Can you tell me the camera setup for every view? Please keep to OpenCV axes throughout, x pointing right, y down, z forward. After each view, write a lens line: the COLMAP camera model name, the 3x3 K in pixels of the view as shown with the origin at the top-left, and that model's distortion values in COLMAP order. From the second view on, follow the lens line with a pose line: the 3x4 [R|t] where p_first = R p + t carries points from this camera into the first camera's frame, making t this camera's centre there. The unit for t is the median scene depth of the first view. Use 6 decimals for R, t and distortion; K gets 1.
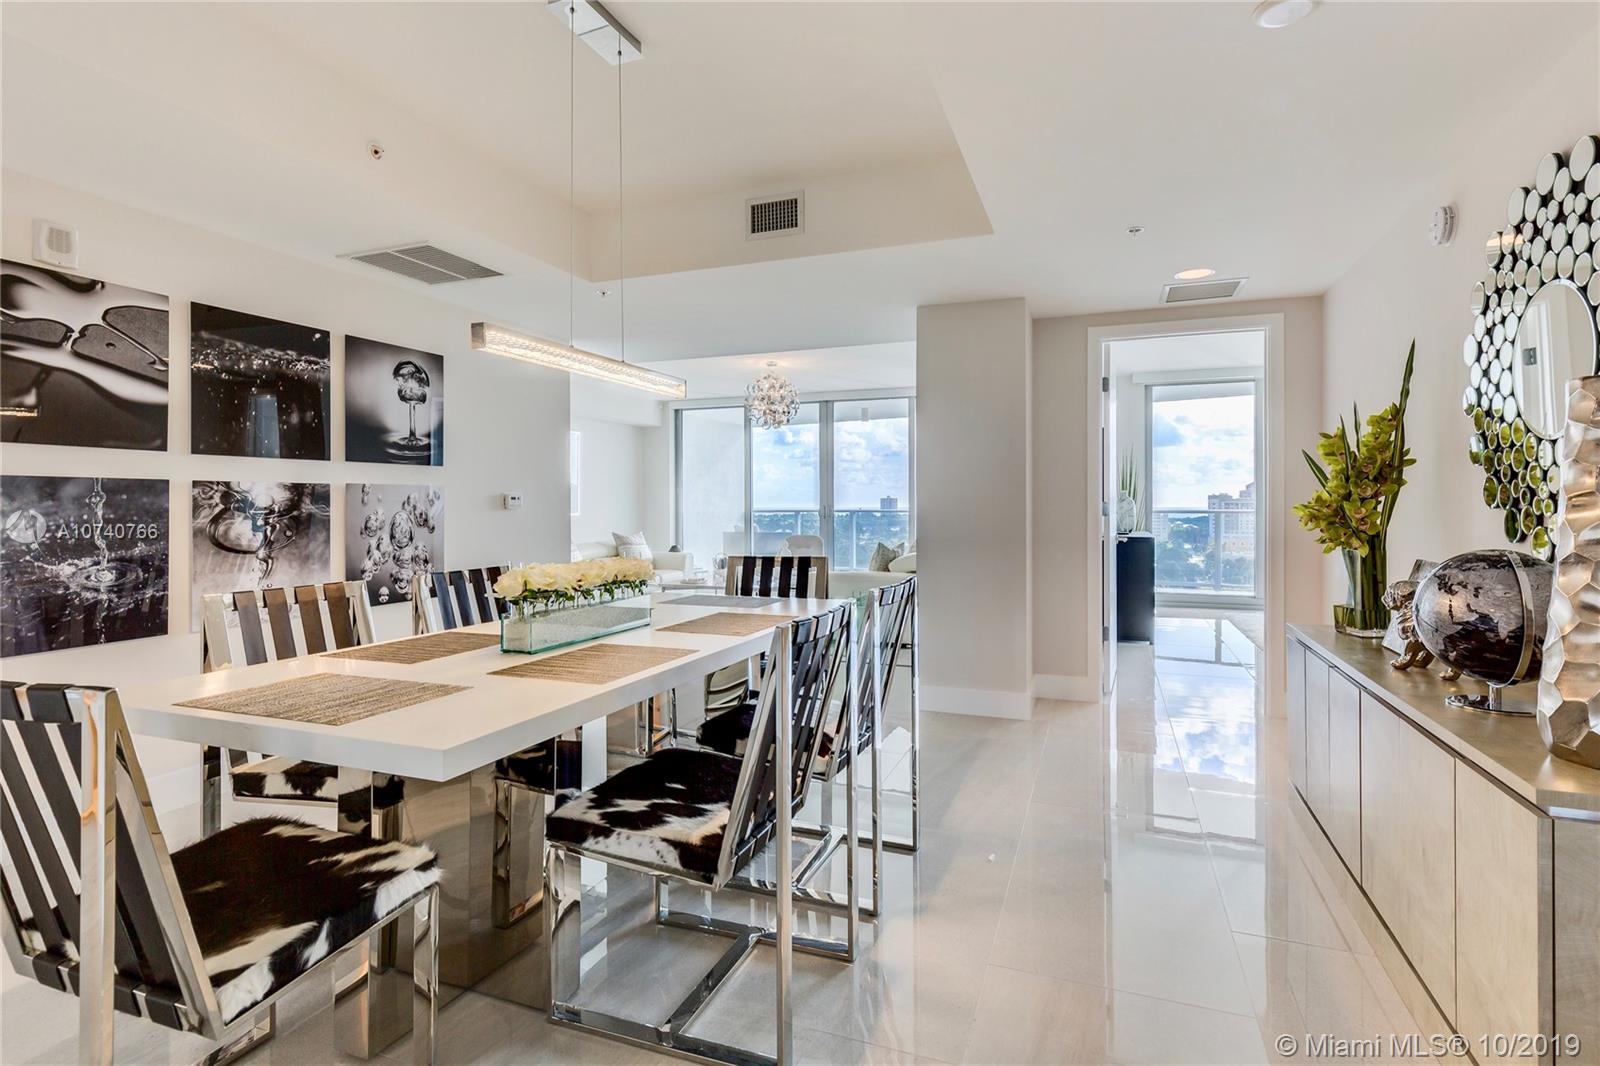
lens RADIAL K [[787.1, 0, 810.7], [0, 787.1, 496.4], [0, 0, 1]] dist [0.002028, 0.000300]
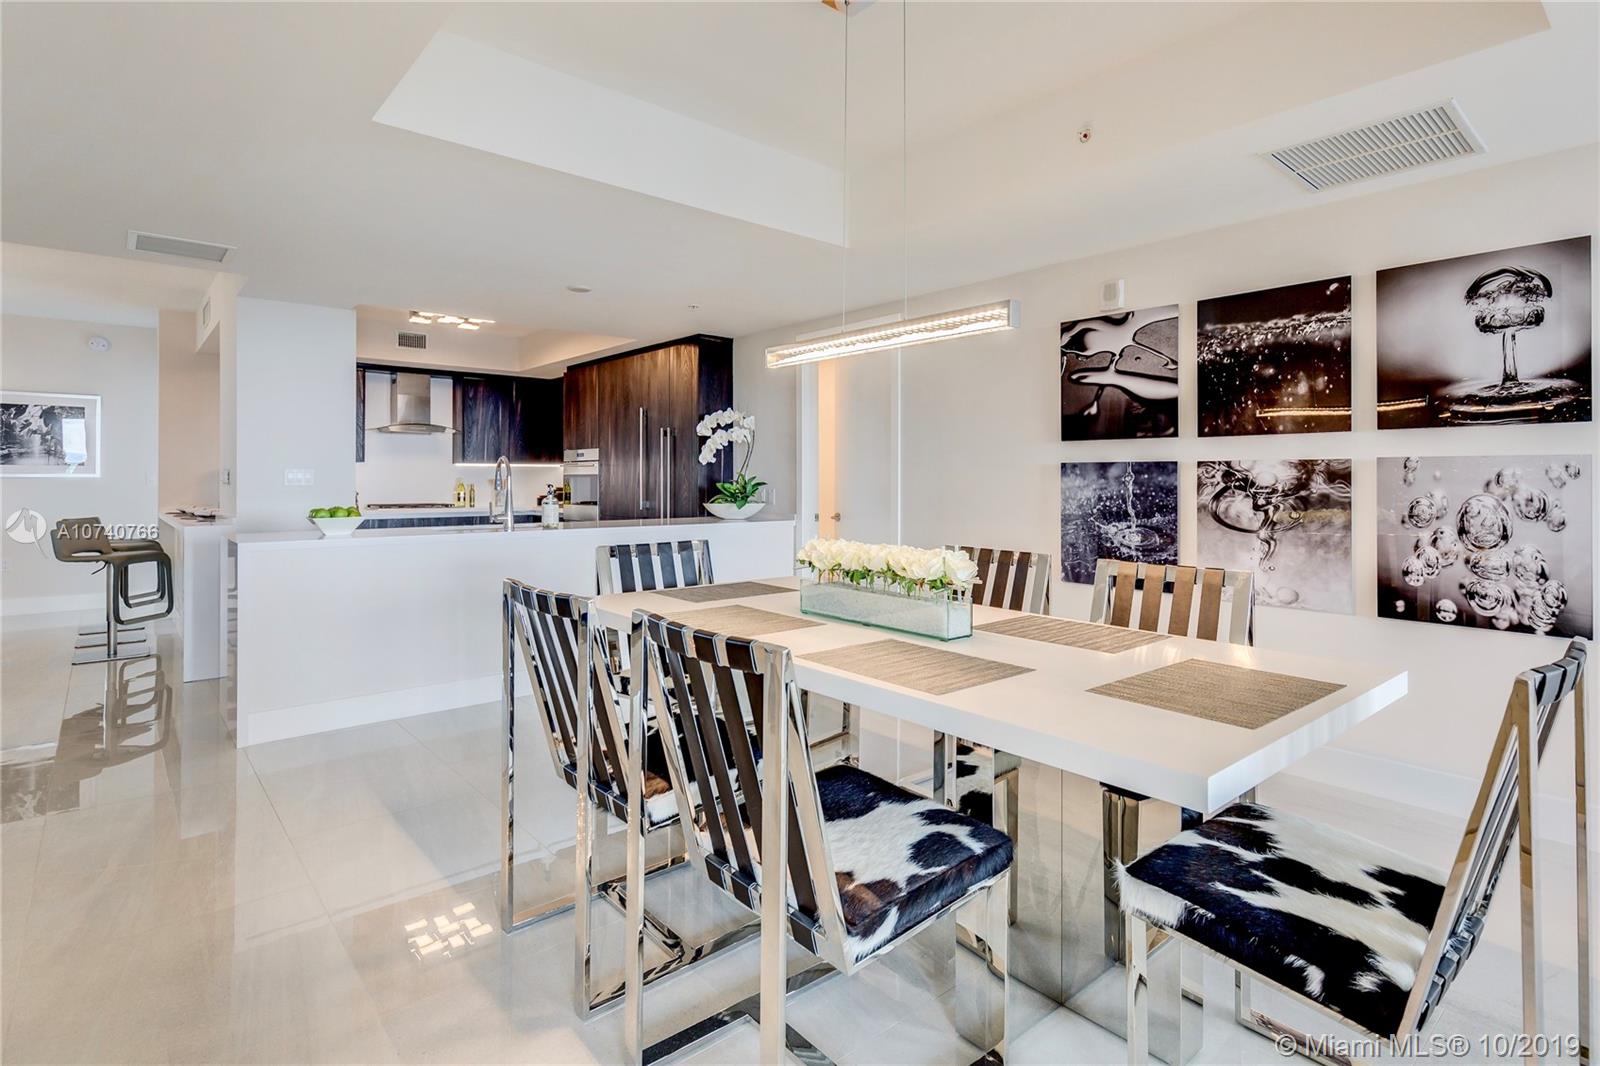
lens RADIAL K [[787.1, 0, 810.7], [0, 787.1, 496.4], [0, 0, 1]] dist [0.002028, 0.000300]
pose [[-0.464466, 0.013481, -0.885488, 0.420558], [0.000342, 0.999887, 0.015043, 0.011432], [0.885591, 0.006684, -0.464418, 0.948308]]
